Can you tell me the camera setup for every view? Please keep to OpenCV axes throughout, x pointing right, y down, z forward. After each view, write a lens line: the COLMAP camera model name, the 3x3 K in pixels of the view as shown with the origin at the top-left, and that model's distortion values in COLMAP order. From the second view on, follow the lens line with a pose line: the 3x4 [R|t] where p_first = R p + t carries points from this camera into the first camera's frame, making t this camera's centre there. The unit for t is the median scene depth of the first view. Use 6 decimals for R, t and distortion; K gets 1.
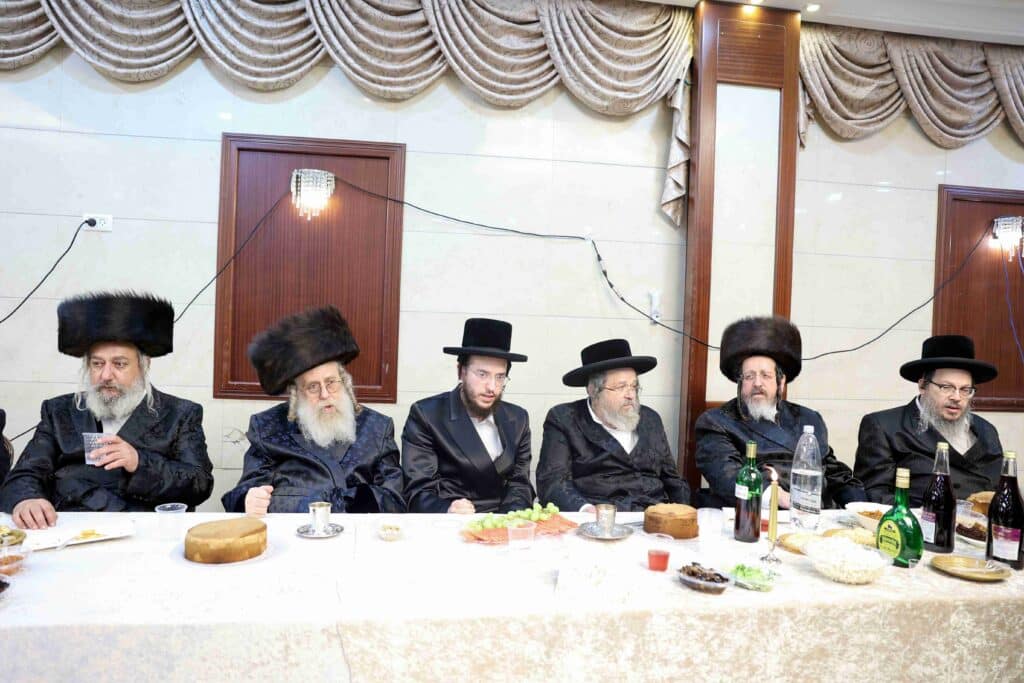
lens RADIAL K [[720.8, 0, 518.2], [0, 720.8, 349.1], [0, 0, 1]] dist [-0.106592, 0.089650]
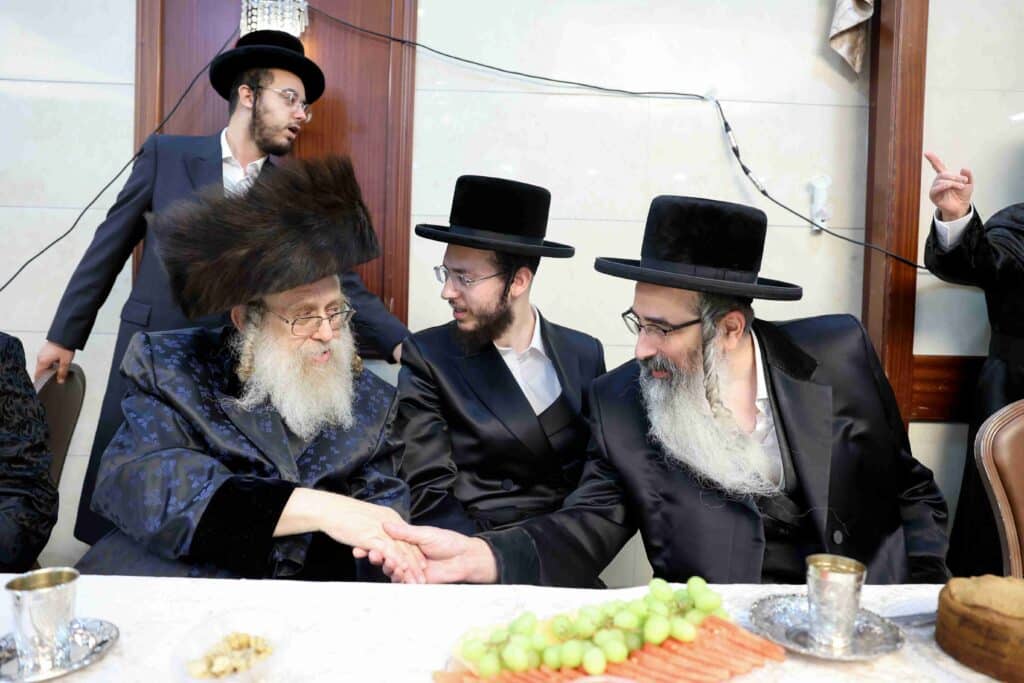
lens RADIAL K [[720.8, 0, 513.4], [0, 720.8, 340.2], [0, 0, 1]] dist [-0.106592, 0.089650]
pose [[0.993447, -0.004650, -0.114196, -0.002265], [0.005418, 0.999965, 0.006409, 0.056534], [0.114163, -0.006985, 0.993438, 0.398811]]
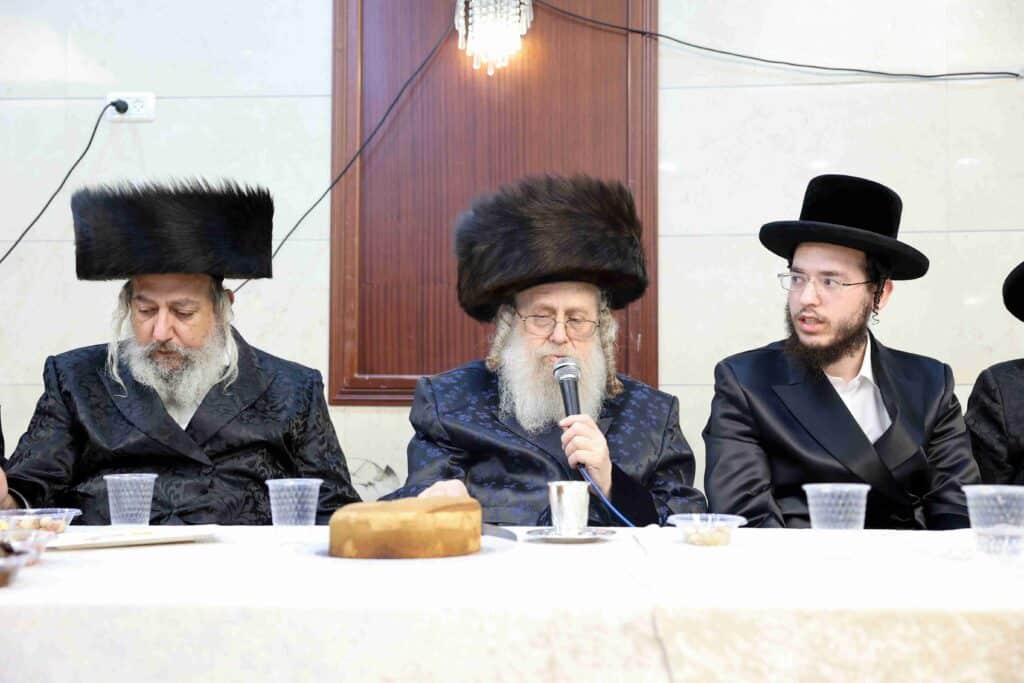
lens RADIAL K [[1293.5, 0, 511.0], [0, 1293.5, 333.0], [0, 0, 1]] dist [0.080496, 0.000000]
pose [[0.972830, -0.048885, -0.226300, -0.058739], [0.027054, 0.994761, -0.098587, 0.117621], [0.229934, 0.089786, 0.969056, 0.043116]]
